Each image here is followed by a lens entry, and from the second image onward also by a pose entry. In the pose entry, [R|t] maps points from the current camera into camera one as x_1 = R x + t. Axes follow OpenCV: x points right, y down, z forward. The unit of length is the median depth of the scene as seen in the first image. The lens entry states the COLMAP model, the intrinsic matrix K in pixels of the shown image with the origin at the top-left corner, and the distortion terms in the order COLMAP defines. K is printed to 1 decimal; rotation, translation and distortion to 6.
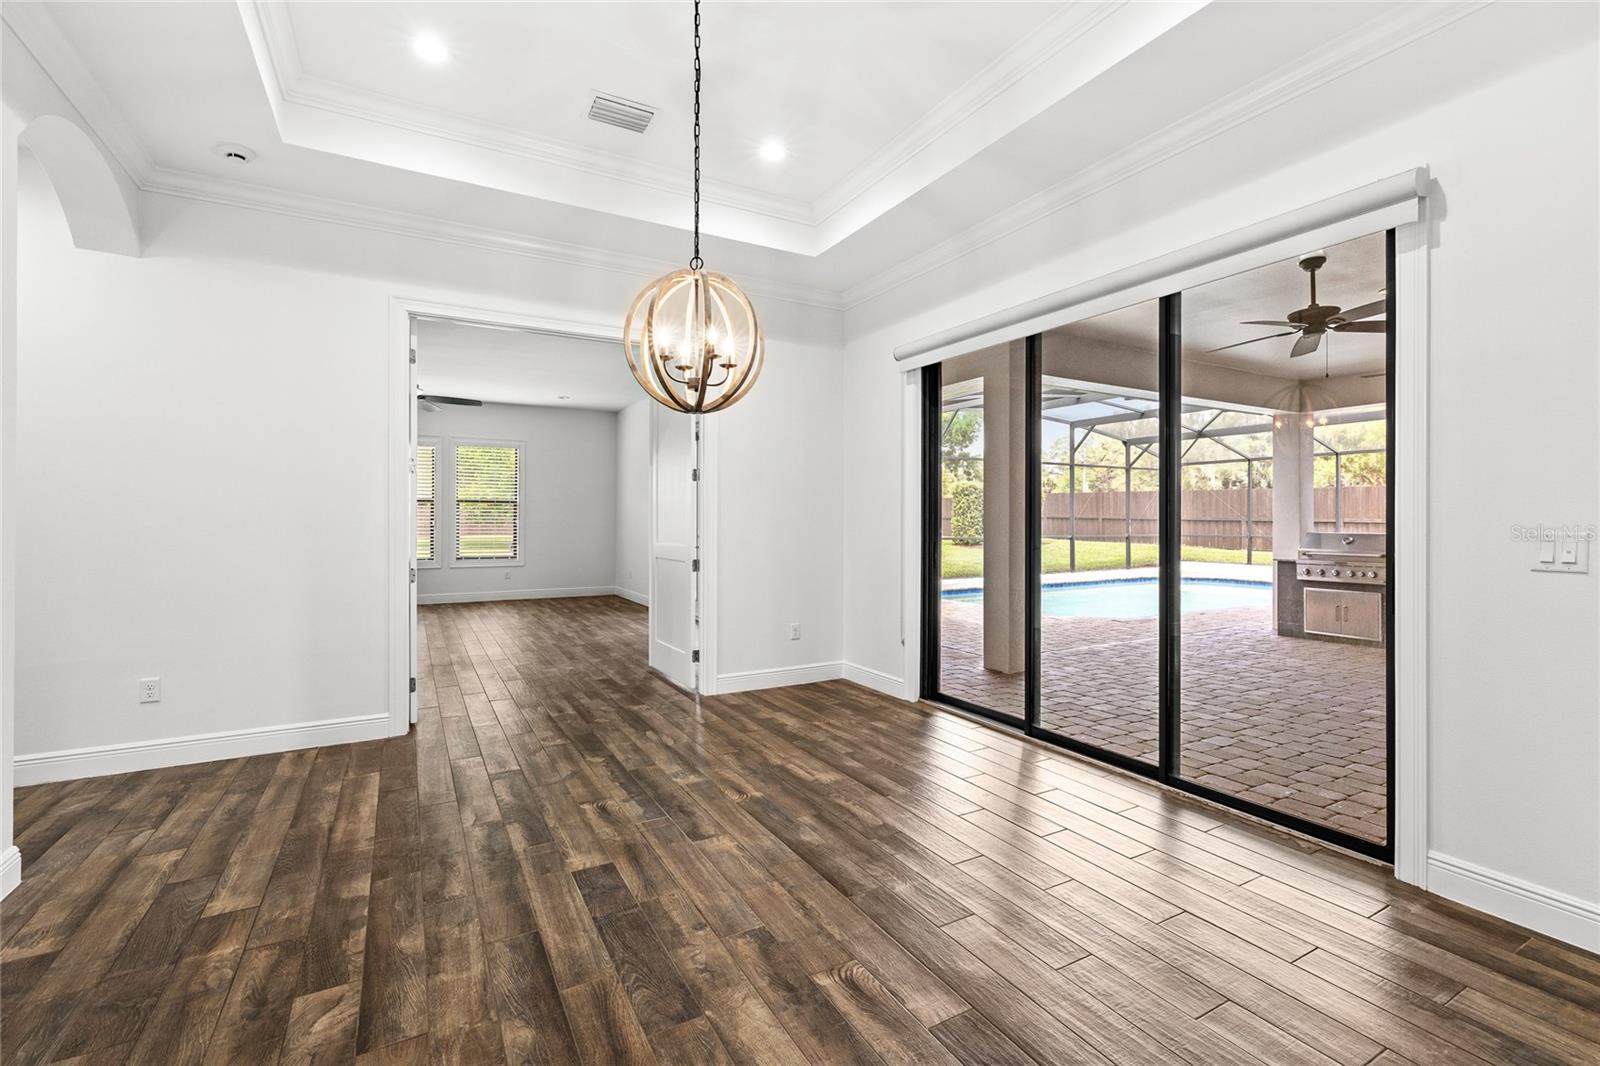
lens RADIAL K [[685.7, 0, 783.2], [0, 685.7, 516.6], [0, 0, 1]] dist [0.000498, 0.000123]
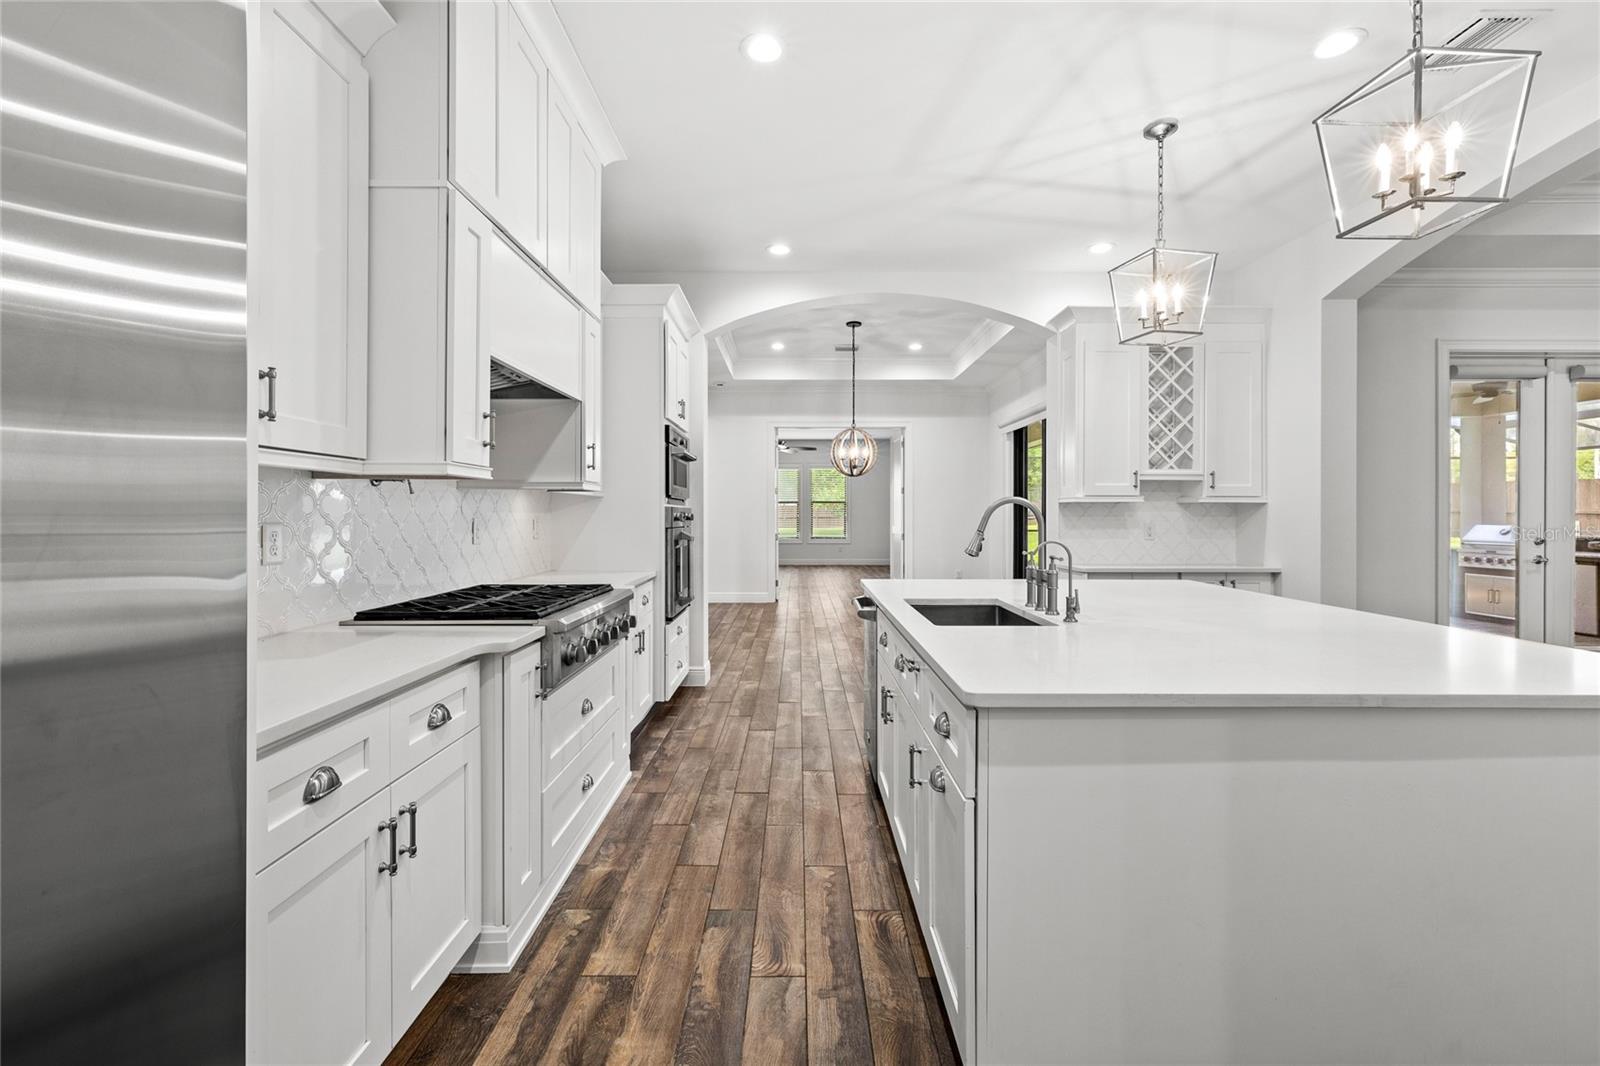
lens RADIAL K [[685.7, 0, 803.9], [0, 685.7, 526.3], [0, 0, 1]] dist [0.000498, 0.000123]
pose [[0.873901, 0.005592, -0.486072, 0.357520], [0.004446, 0.999800, 0.019494, -0.001238], [0.486084, -0.019197, 0.873701, -0.523443]]
